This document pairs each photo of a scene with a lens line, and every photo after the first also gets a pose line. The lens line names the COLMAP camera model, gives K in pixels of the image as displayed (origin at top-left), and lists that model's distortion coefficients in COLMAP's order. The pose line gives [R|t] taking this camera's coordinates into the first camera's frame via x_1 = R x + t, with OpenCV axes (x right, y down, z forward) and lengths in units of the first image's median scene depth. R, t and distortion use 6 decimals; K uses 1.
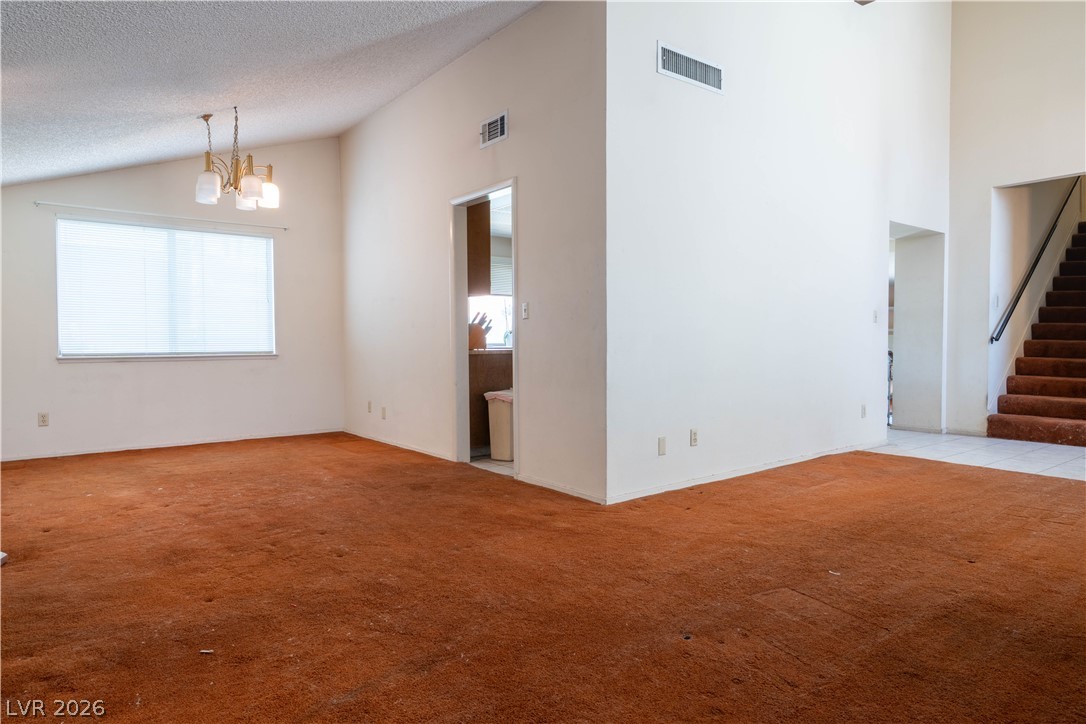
lens RADIAL K [[654.7, 0, 543.0], [0, 654.7, 362.0], [0, 0, 1]] dist [0.001670, -0.001918]
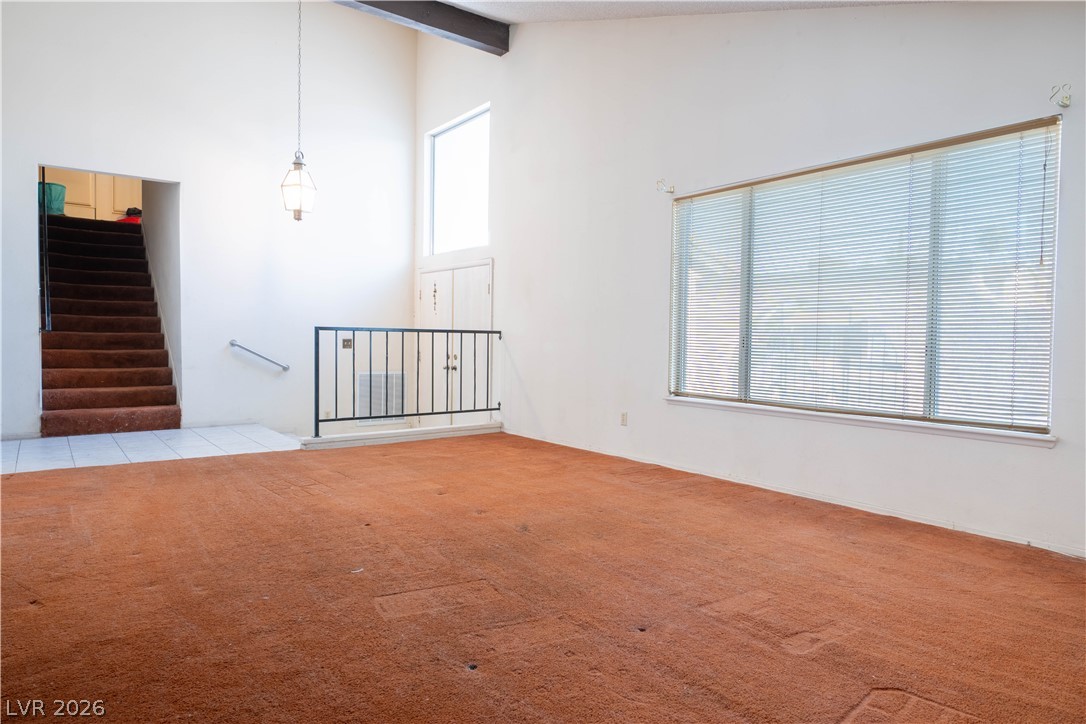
lens RADIAL K [[654.7, 0, 543.0], [0, 654.7, 362.0], [0, 0, 1]] dist [0.001670, -0.001918]
pose [[0.017573, -0.035654, 0.999210, -0.225071], [0.019867, 0.999179, 0.035304, -0.009245], [-0.999648, 0.019231, 0.018267, 0.298003]]
